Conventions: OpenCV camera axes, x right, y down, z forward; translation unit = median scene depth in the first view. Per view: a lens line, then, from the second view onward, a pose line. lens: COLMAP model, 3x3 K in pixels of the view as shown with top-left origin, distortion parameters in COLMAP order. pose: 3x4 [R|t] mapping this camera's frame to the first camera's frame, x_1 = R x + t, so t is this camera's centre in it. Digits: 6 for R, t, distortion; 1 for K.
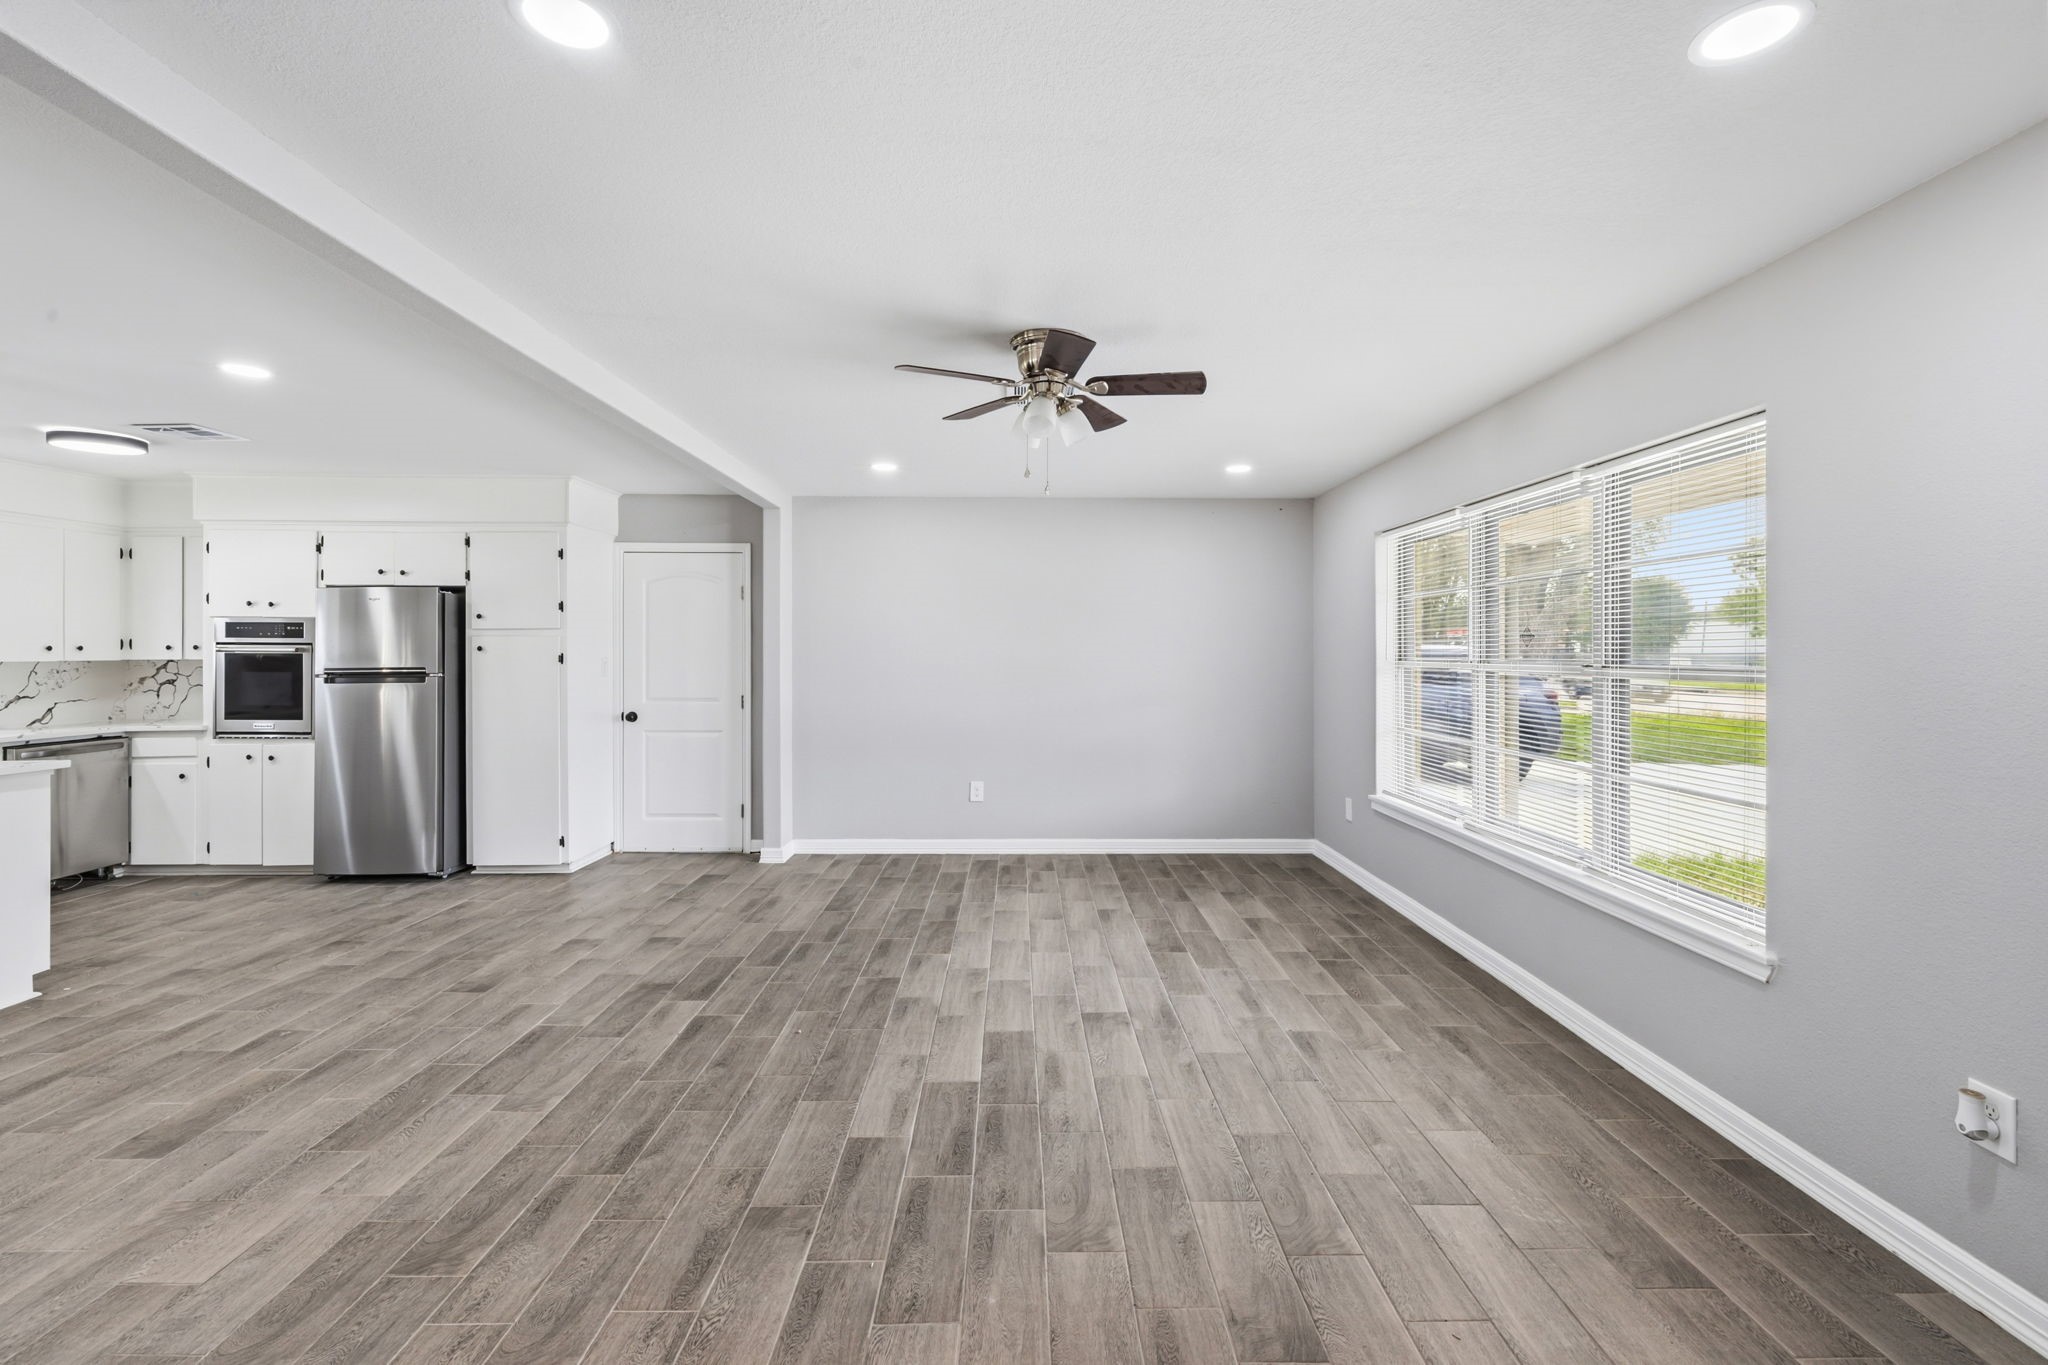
lens RADIAL K [[869.6, 0, 1031.2], [0, 869.6, 650.8], [0, 0, 1]] dist [-0.001262, 0.000651]
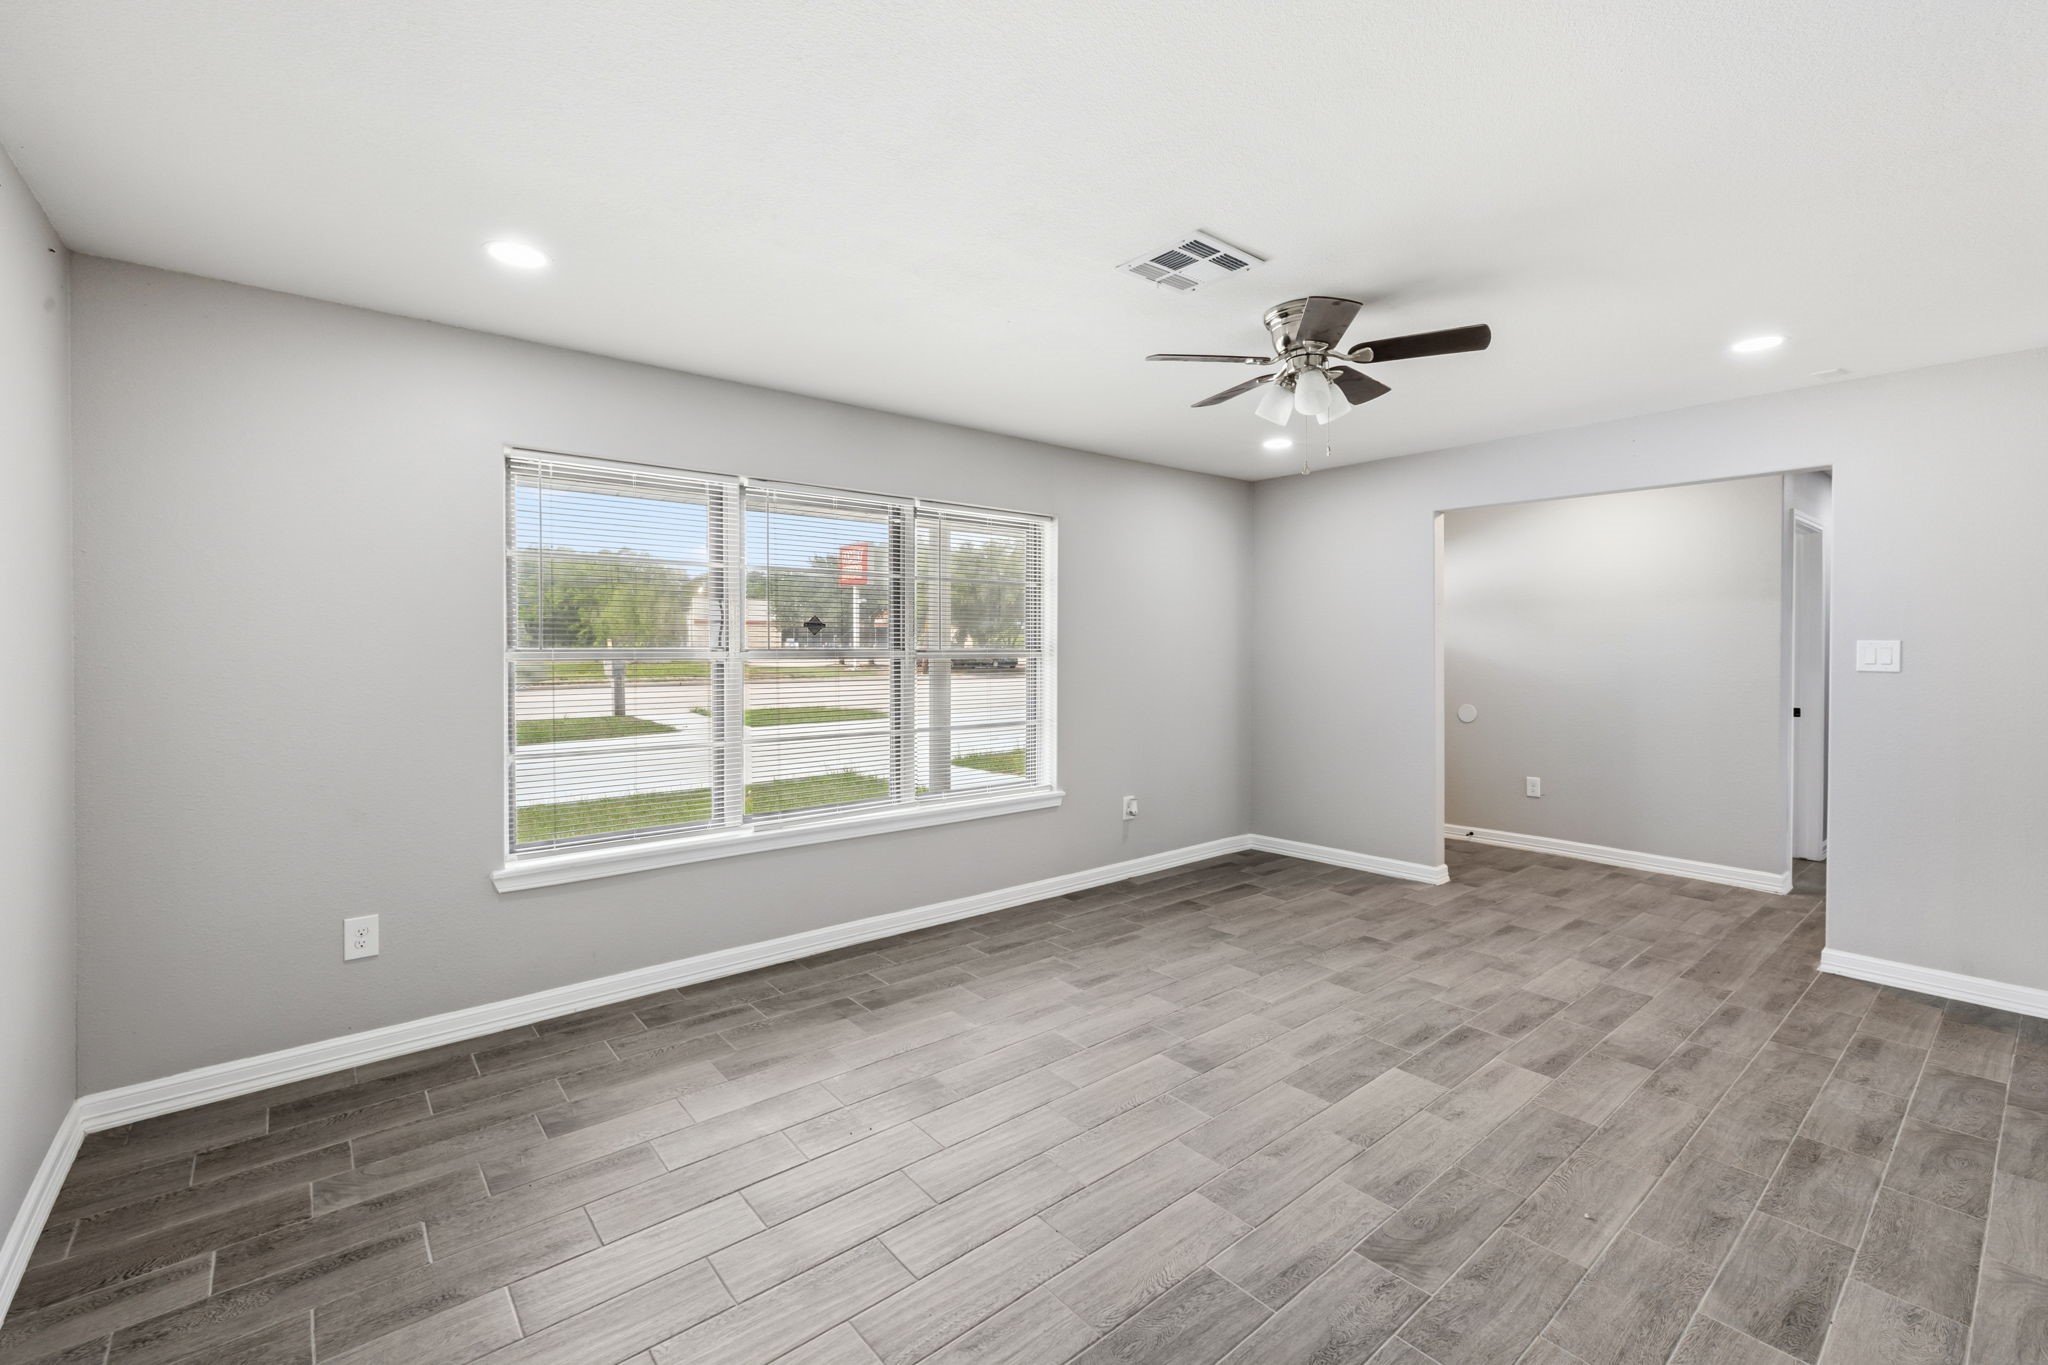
lens RADIAL K [[871.6, 0, 1027.7], [0, 871.6, 660.1], [0, 0, 1]] dist [-0.000779, 0.000115]
pose [[-0.625458, -0.016629, 0.780080, -0.470580], [-0.002803, 0.999814, 0.019066, 0.003998], [-0.780252, 0.009738, -0.625389, 1.607860]]
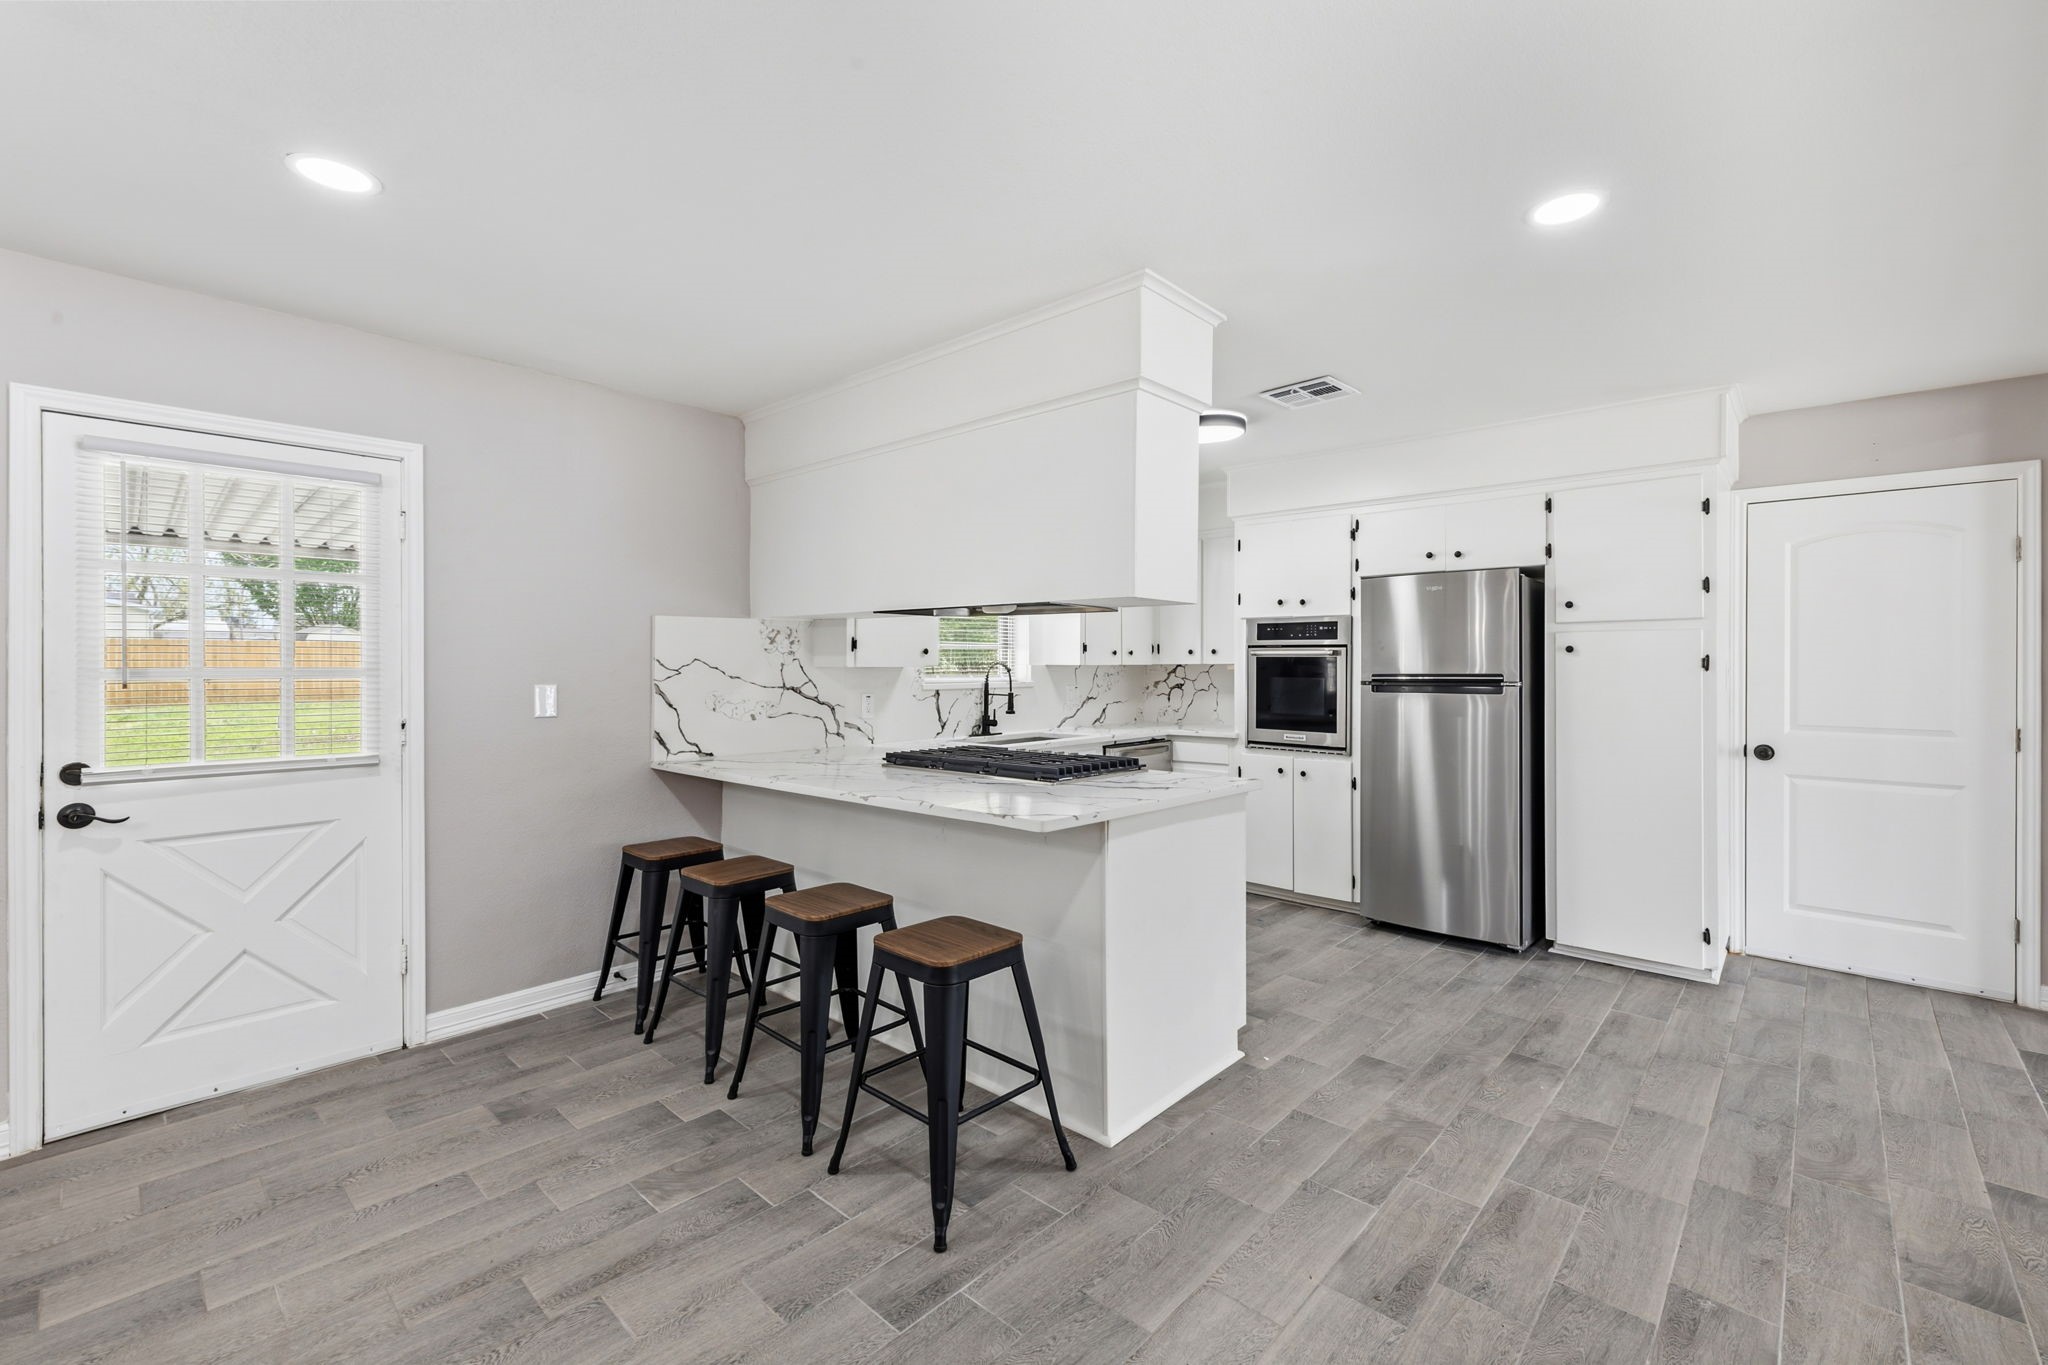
lens RADIAL K [[863.6, 0, 1031.8], [0, 863.6, 661.1], [0, 0, 1]] dist [0.000875, 0.000195]
pose [[0.724477, -0.000965, -0.689299, -0.715276], [0.000502, 0.999999, -0.000872, 0.012296], [0.689299, 0.000286, 0.724477, 0.250223]]
